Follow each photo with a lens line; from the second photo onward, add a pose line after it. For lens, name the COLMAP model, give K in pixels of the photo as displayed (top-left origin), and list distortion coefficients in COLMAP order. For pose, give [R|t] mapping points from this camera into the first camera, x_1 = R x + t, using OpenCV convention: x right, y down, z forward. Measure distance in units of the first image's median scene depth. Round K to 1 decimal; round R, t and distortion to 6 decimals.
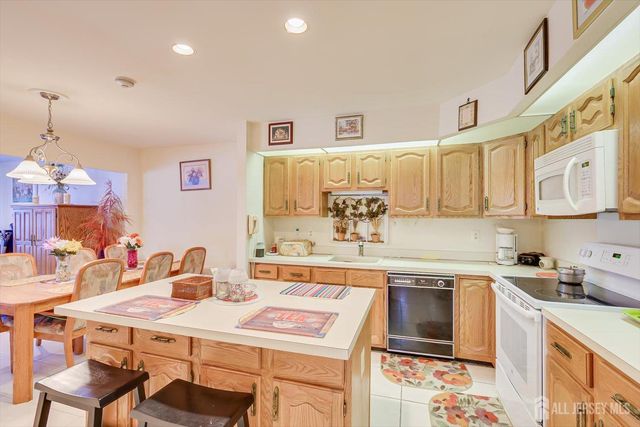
lens RADIAL K [[269.3, 0, 333.7], [0, 269.3, 215.8], [0, 0, 1]] dist [0.000558, 0.000098]
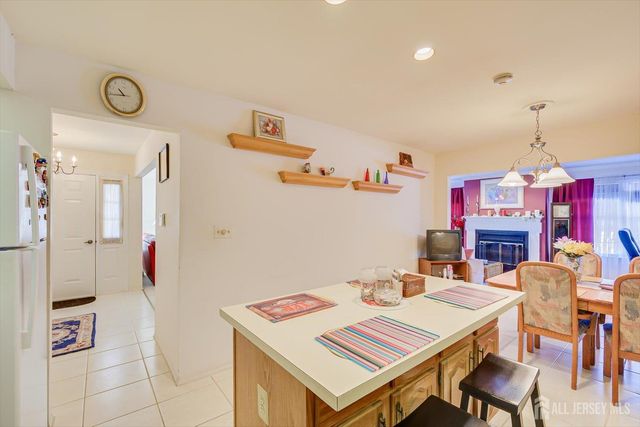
lens RADIAL K [[284.0, 0, 321.6], [0, 284.0, 217.0], [0, 0, 1]] dist [0.000161, 0.000259]
pose [[-0.580120, -0.002214, -0.814528, 0.382170], [0.005248, 0.999965, -0.006456, 0.006237], [0.814514, -0.008020, -0.580088, 0.910505]]
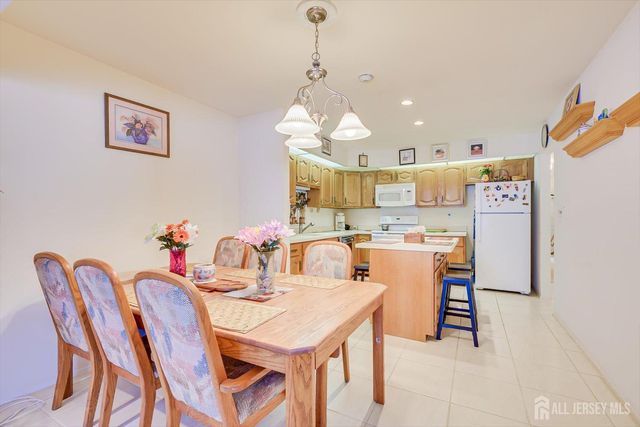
lens RADIAL K [[284.0, 0, 321.6], [0, 284.0, 217.0], [0, 0, 1]] dist [0.000161, 0.000259]
pose [[0.225108, -0.004713, 0.974322, -1.798679], [-0.002108, 0.999984, 0.005324, 0.076534], [-0.974332, -0.003253, 0.225094, 0.790025]]
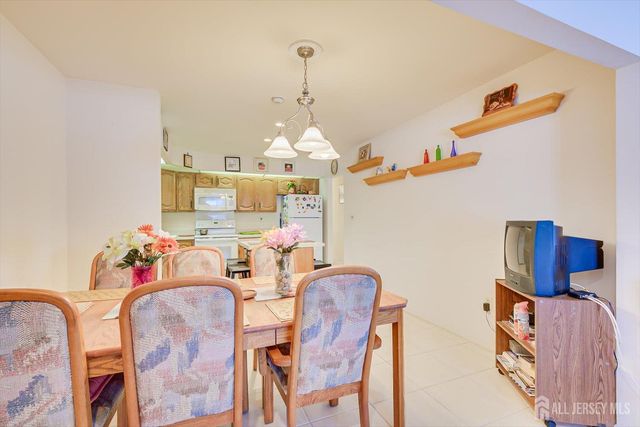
lens RADIAL K [[284.0, 0, 321.6], [0, 284.0, 217.0], [0, 0, 1]] dist [0.000161, 0.000259]
pose [[-0.605434, 0.007773, 0.795857, -1.809949], [-0.000498, 0.999948, -0.010146, 0.078031], [-0.795895, -0.006539, -0.605399, 1.457763]]
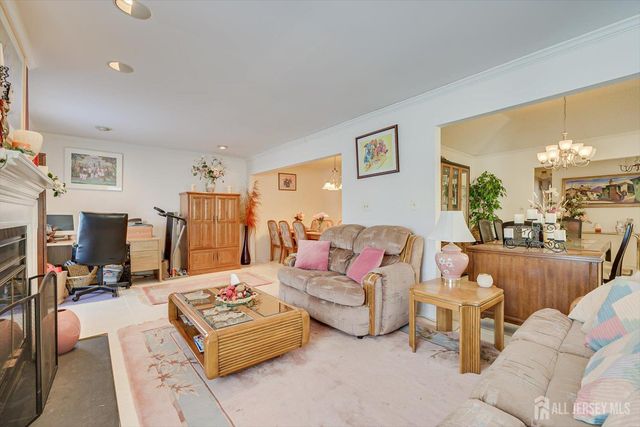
lens RADIAL K [[284.0, 0, 321.6], [0, 284.0, 217.0], [0, 0, 1]] dist [0.000161, 0.000259]
pose [[0.569211, -0.007738, 0.822155, -3.308310], [-0.004049, 0.999917, 0.012214, 0.096885], [-0.822181, -0.010282, 0.569133, -0.425590]]
